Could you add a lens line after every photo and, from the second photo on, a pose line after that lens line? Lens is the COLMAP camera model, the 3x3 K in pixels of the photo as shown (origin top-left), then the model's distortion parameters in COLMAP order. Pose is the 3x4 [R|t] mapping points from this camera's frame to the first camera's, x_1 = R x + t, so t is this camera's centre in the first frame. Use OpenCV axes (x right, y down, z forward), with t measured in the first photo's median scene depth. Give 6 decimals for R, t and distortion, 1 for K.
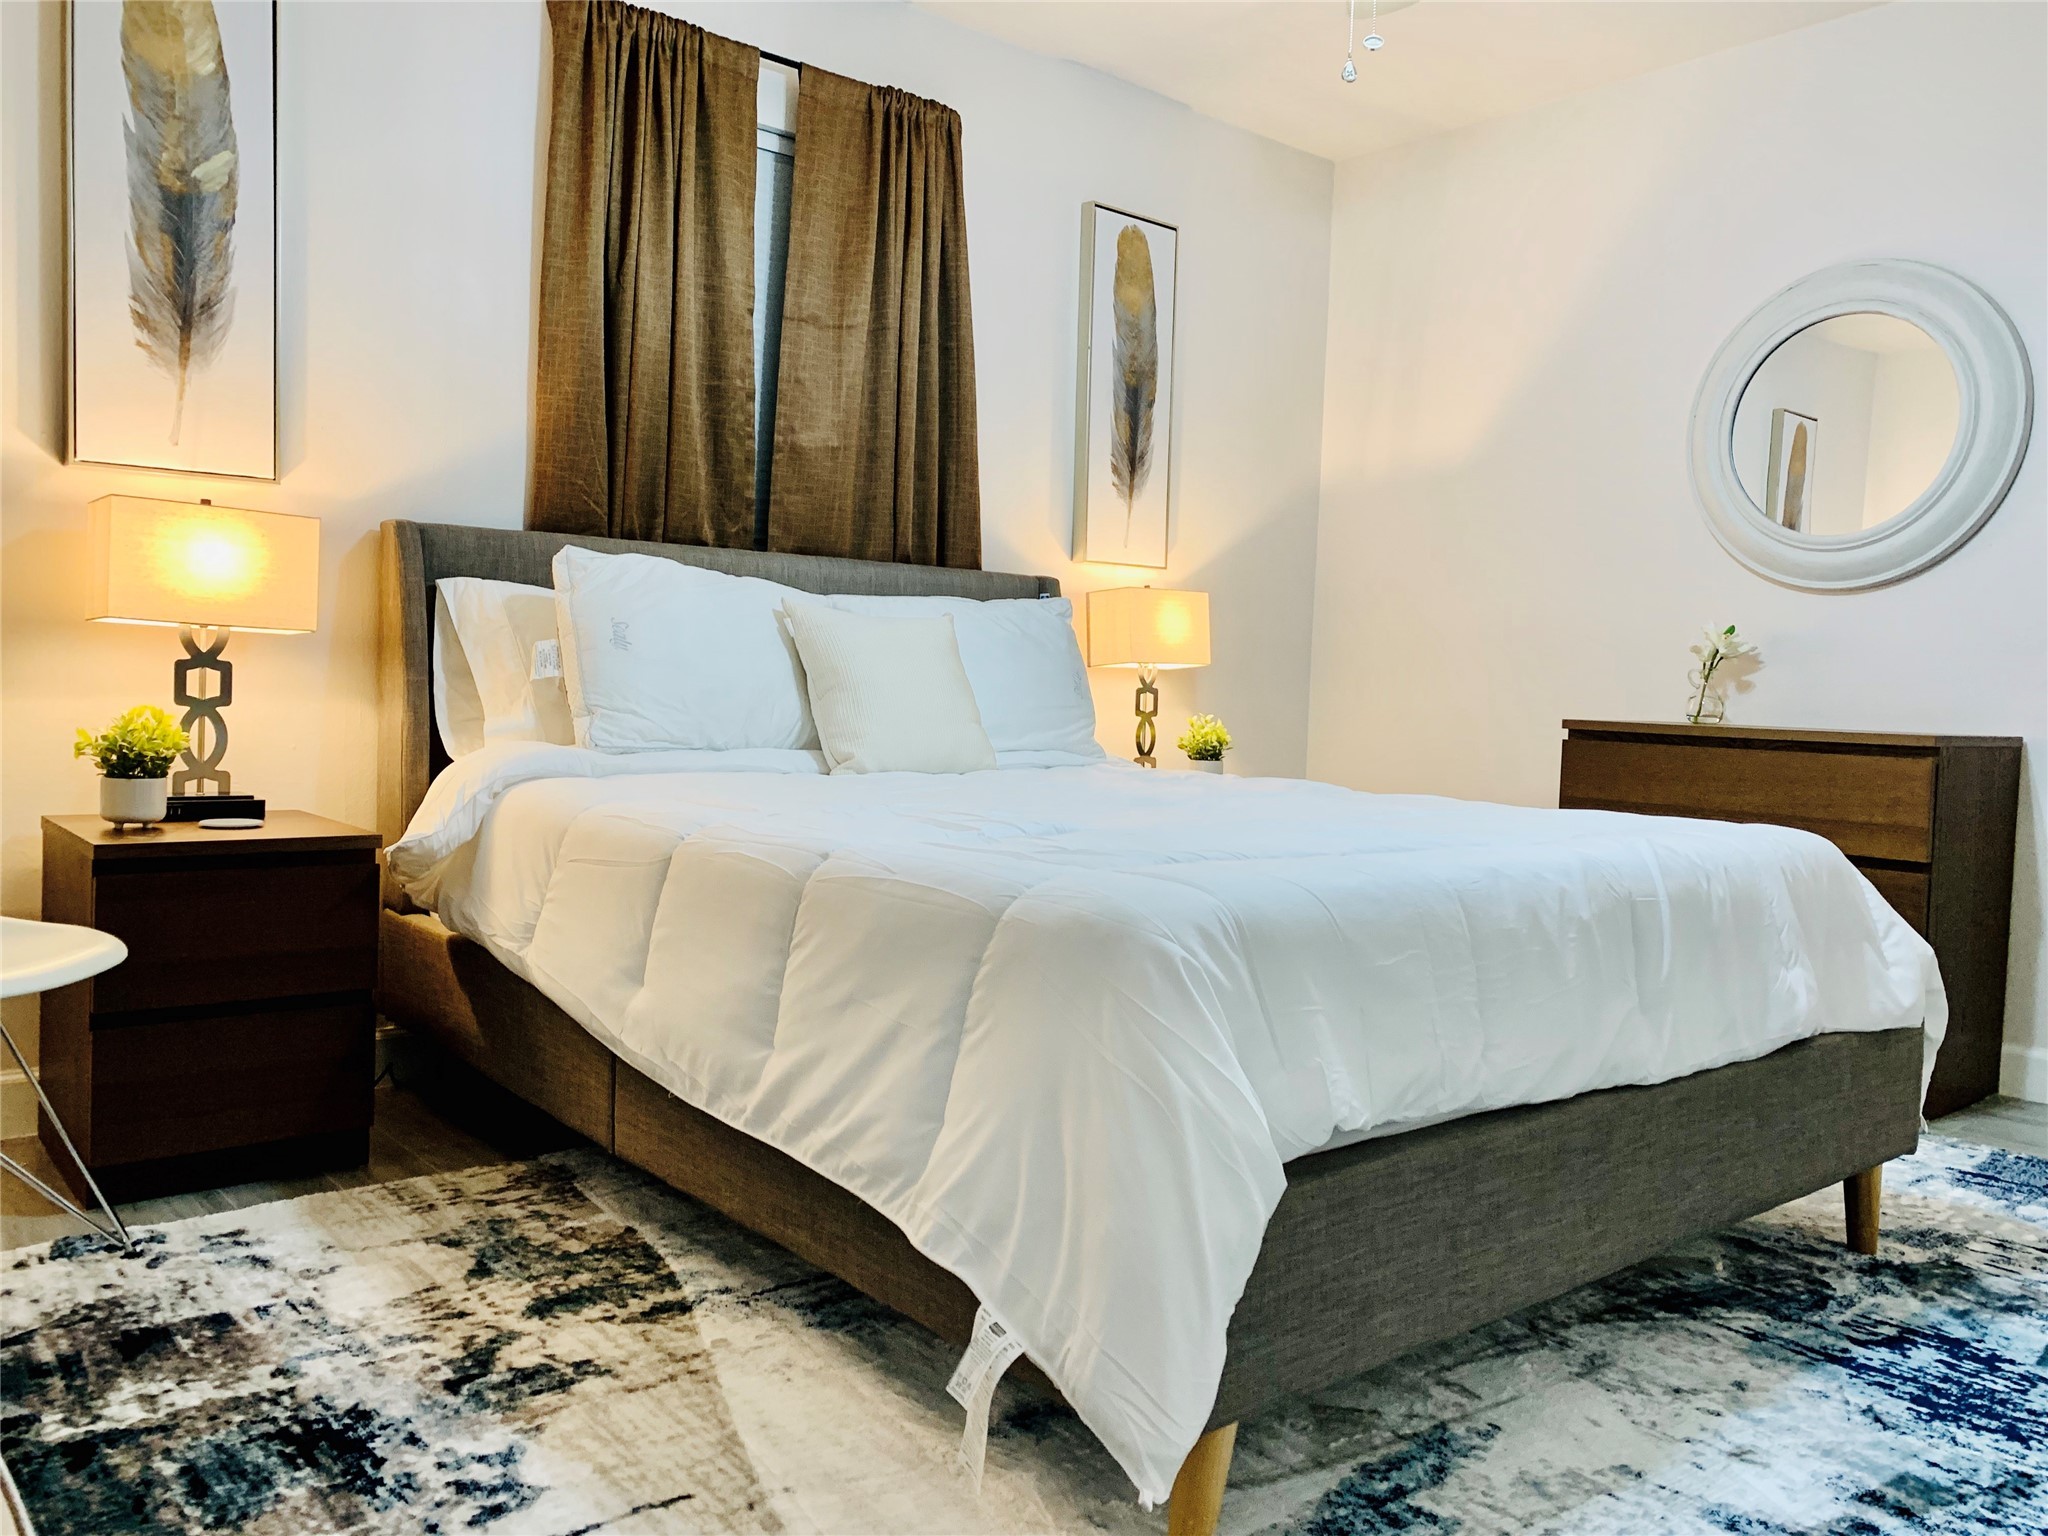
lens RADIAL K [[1491.1, 0, 1024.0], [0, 1491.1, 768.0], [0, 0, 1]] dist [0.059287, -0.075616]
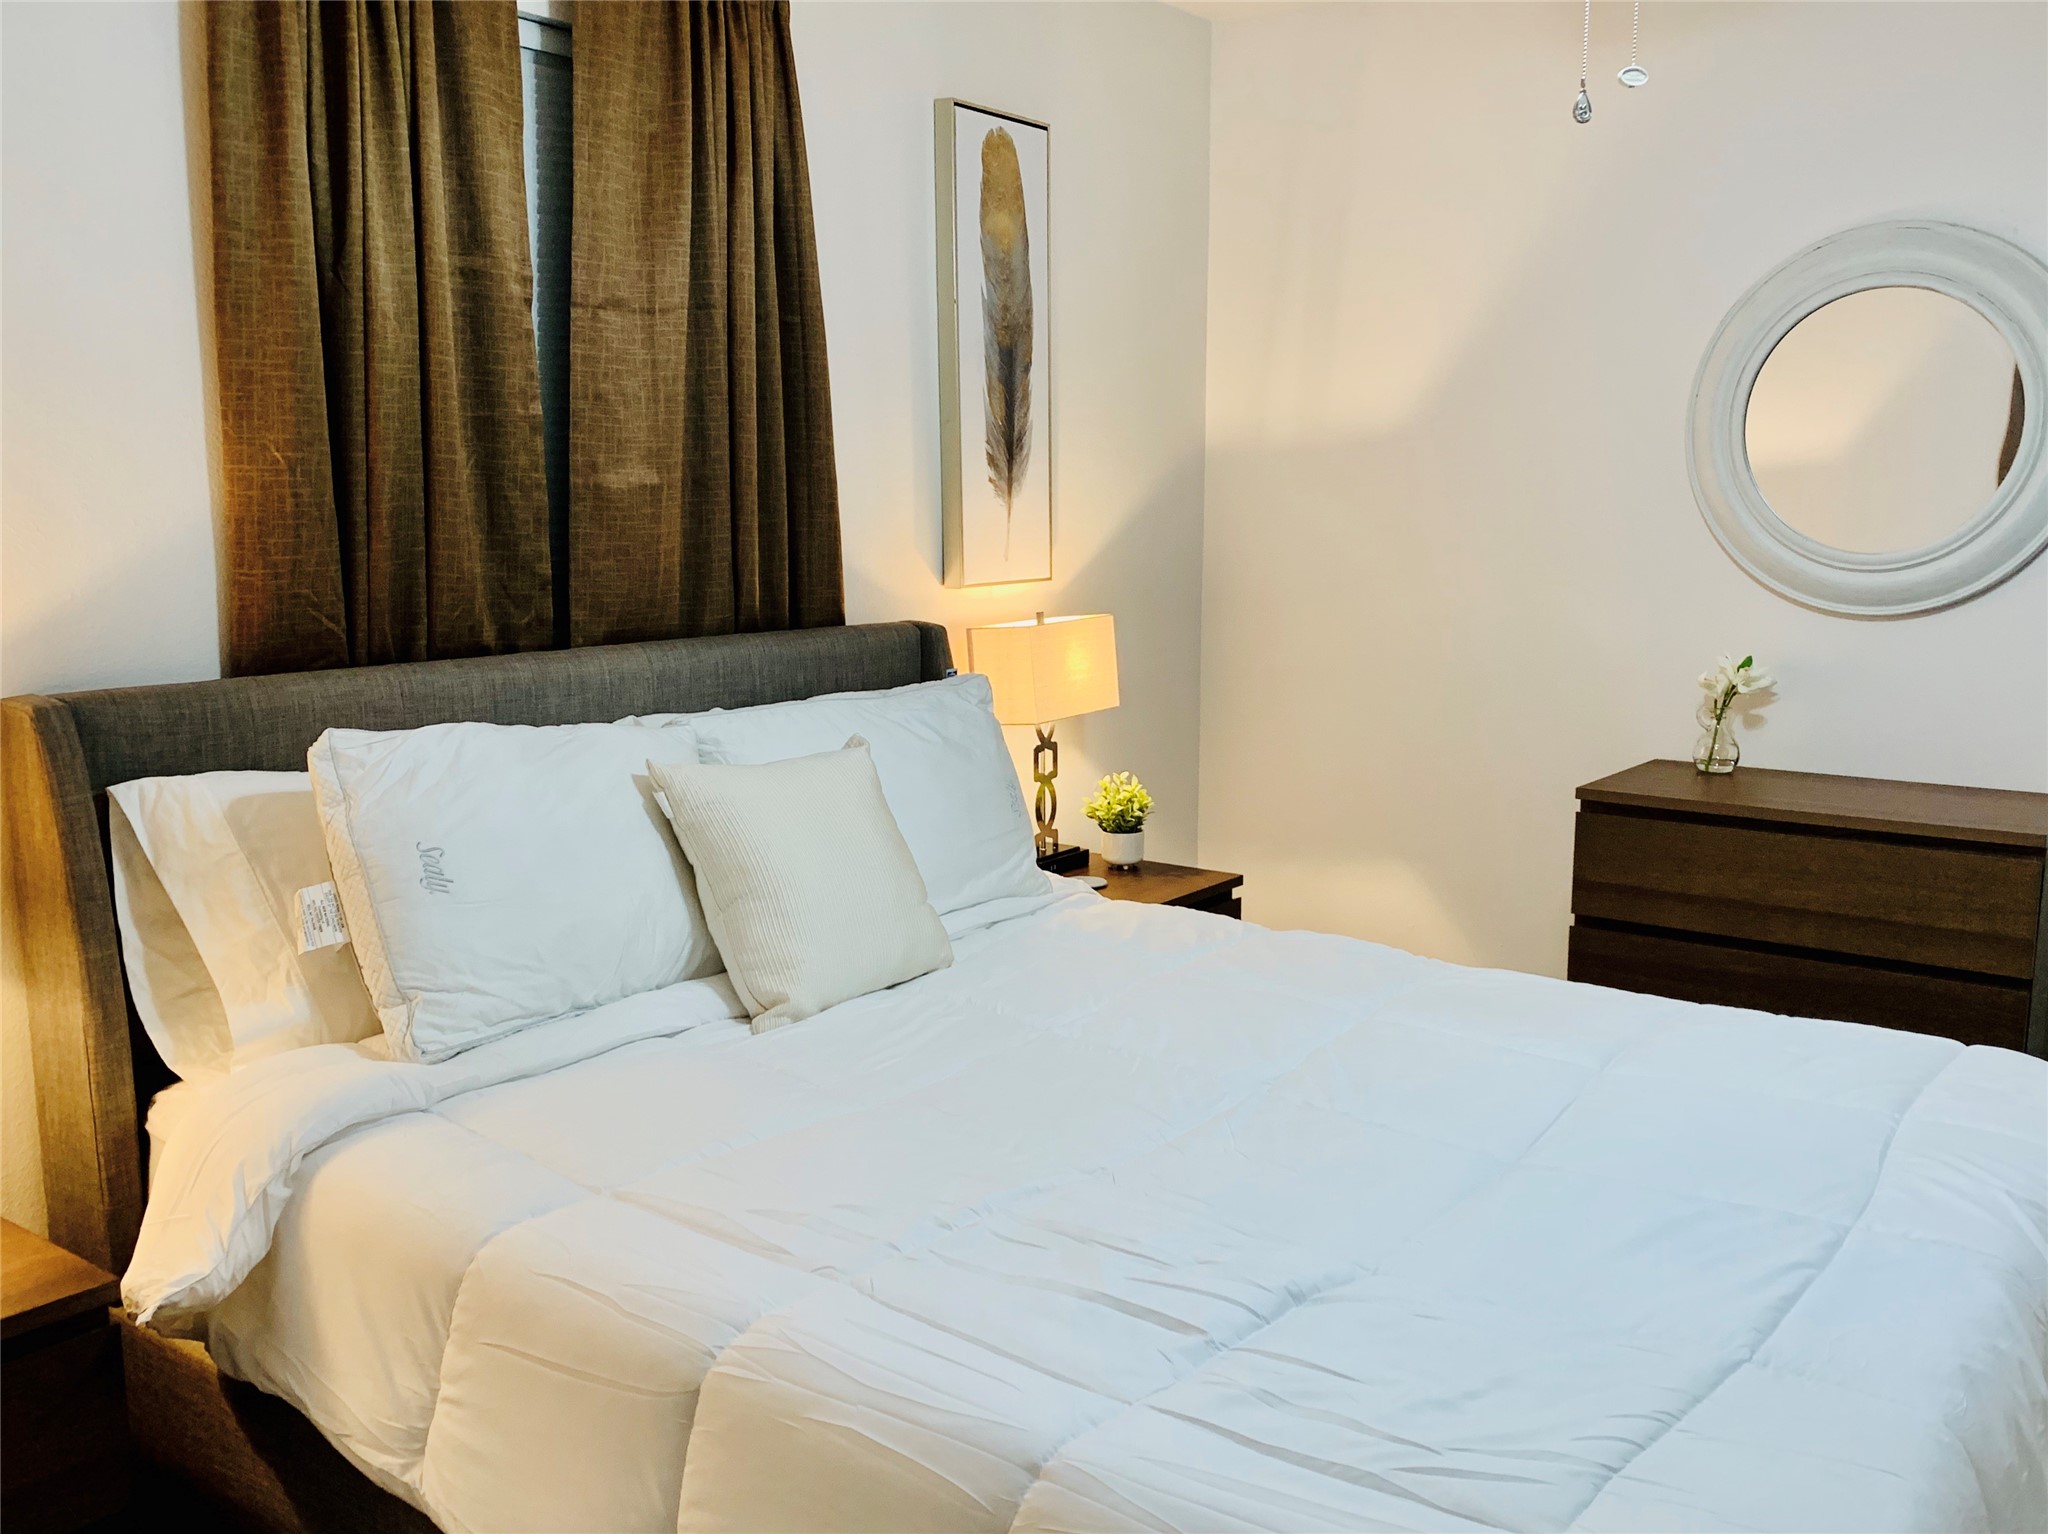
lens RADIAL K [[1691.2, 0, 1024.0], [0, 1691.2, 767.0], [0, 0, 1]] dist [0.008434, 0.001904]
pose [[0.970902, -0.072358, 0.228284, -0.150755], [0.045534, 0.991649, 0.120662, -0.173545], [-0.235109, -0.106756, 0.966089, 0.180557]]
